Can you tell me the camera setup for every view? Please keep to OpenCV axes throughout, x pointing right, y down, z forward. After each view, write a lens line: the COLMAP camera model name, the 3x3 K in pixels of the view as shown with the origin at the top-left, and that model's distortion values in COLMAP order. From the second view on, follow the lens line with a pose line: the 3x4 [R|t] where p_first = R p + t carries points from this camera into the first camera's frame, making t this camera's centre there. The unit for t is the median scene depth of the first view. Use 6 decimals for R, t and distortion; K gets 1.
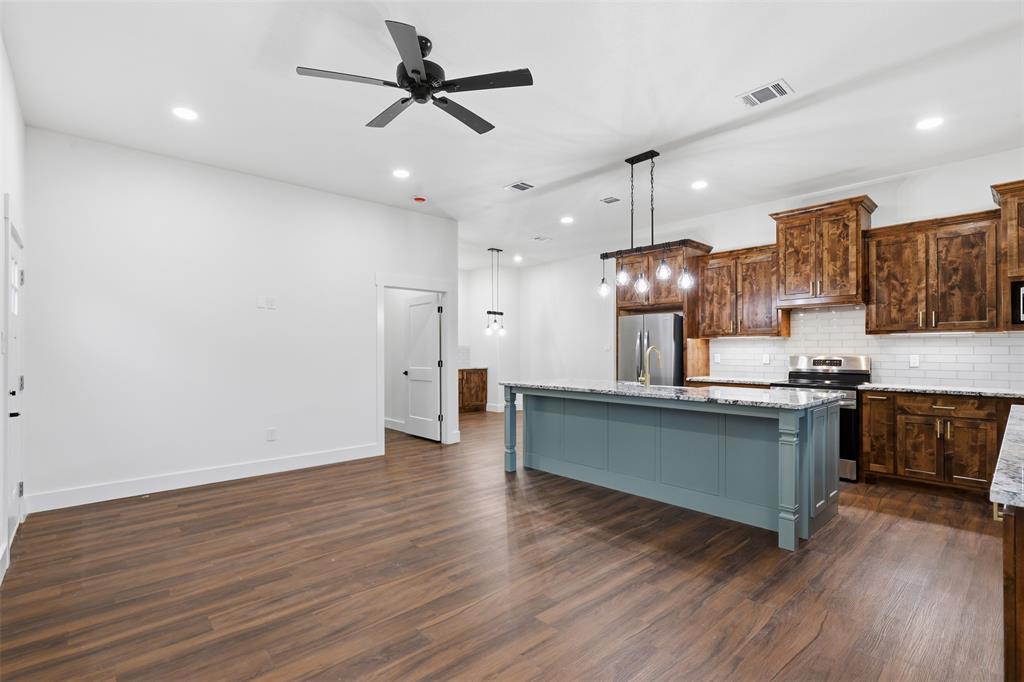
lens RADIAL K [[473.8, 0, 512.0], [0, 473.8, 341.0], [0, 0, 1]] dist [-0.001522, 0.000159]
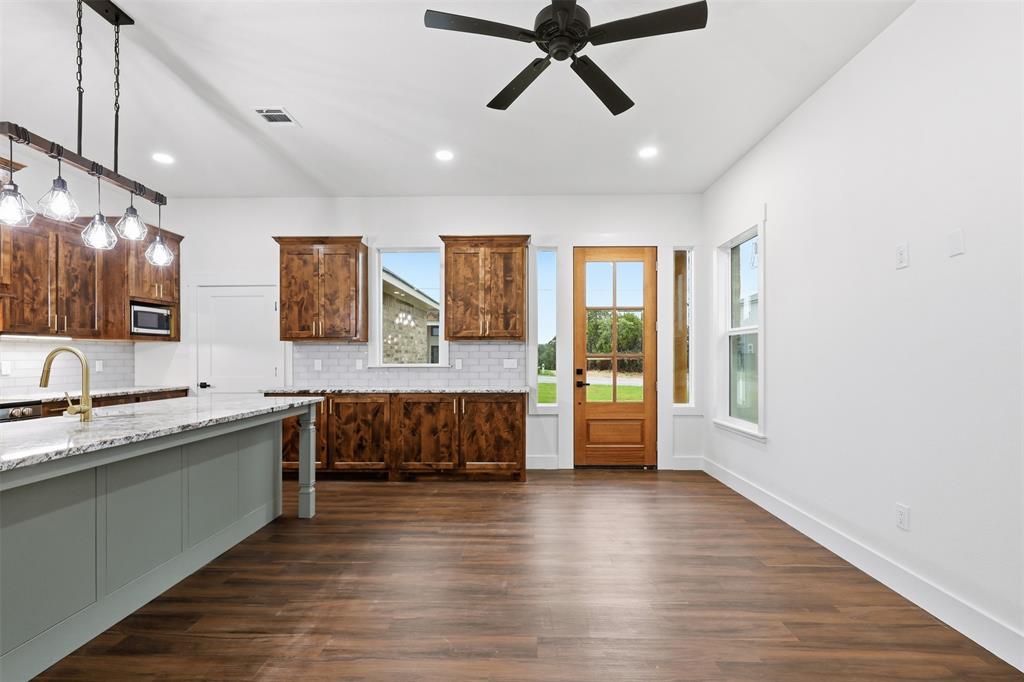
lens RADIAL K [[474.1, 0, 511.7], [0, 474.1, 357.7], [0, 0, 1]] dist [-0.000558, -0.000229]
pose [[-0.726318, -0.000469, 0.687358, -0.441652], [-0.013194, 0.999825, -0.013259, 0.023935], [-0.687232, -0.018699, -0.726198, 1.052068]]
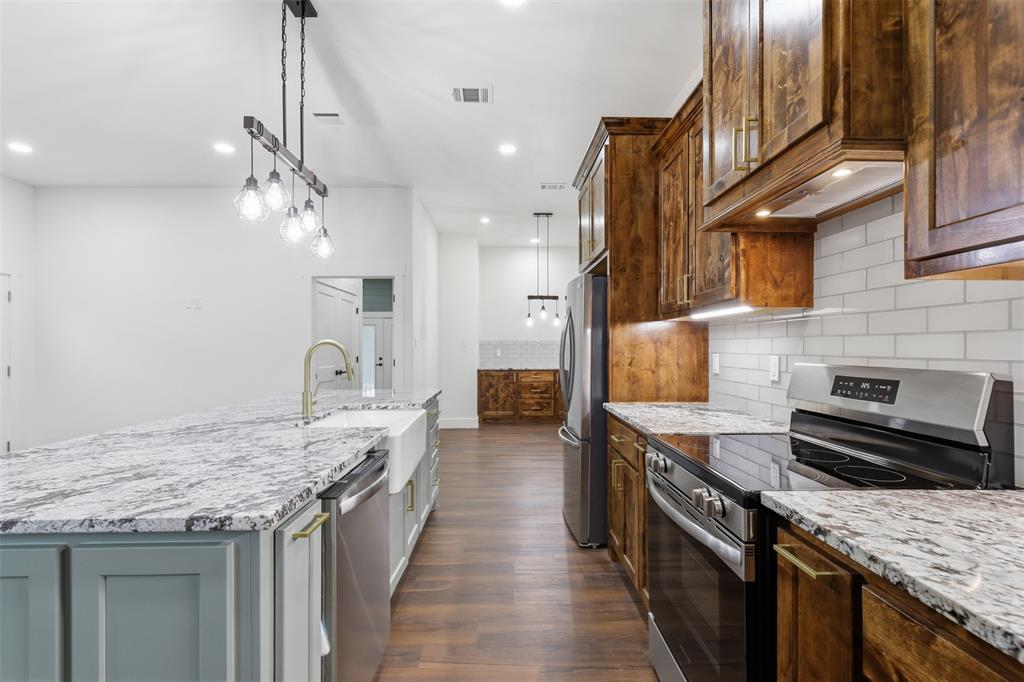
lens RADIAL K [[473.8, 0, 512.0], [0, 473.8, 341.0], [0, 0, 1]] dist [-0.001522, 0.000159]
pose [[0.754561, -0.010485, -0.656146, 0.806940], [0.016286, 0.999864, 0.002751, 0.015170], [0.656028, -0.012761, 0.754629, 0.742055]]
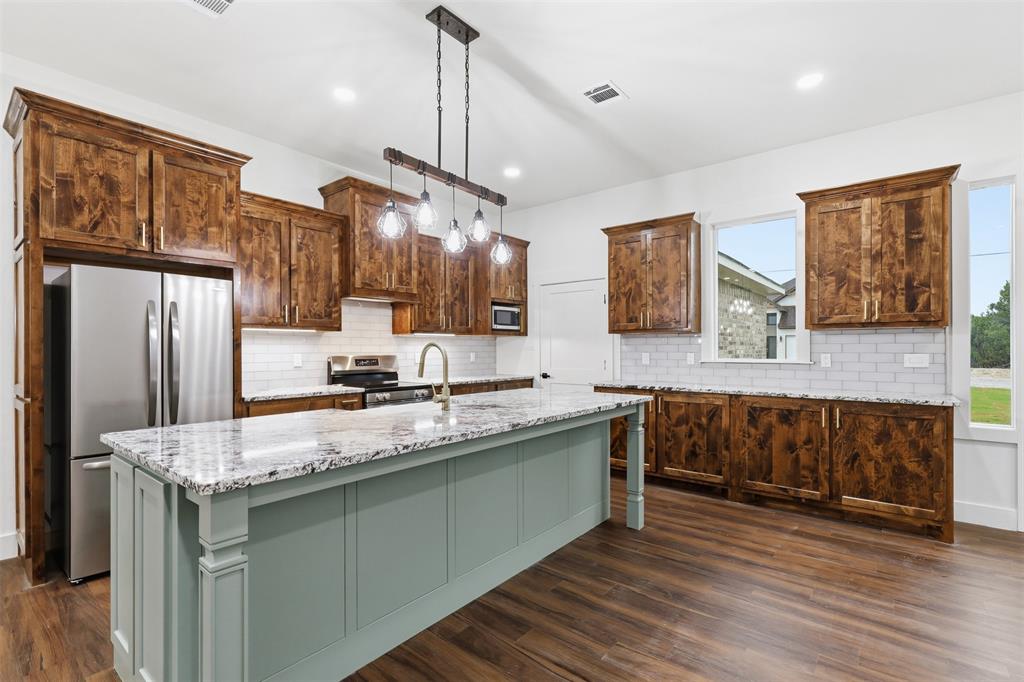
lens RADIAL K [[471.3, 0, 512.0], [0, 471.3, 341.0], [0, 0, 1]] dist [0.001270, 0.000093]
pose [[-0.151792, 0.015484, 0.988291, -0.321153], [-0.020864, 0.999604, -0.018865, 0.018880], [-0.988192, -0.023483, -0.151409, 1.002499]]
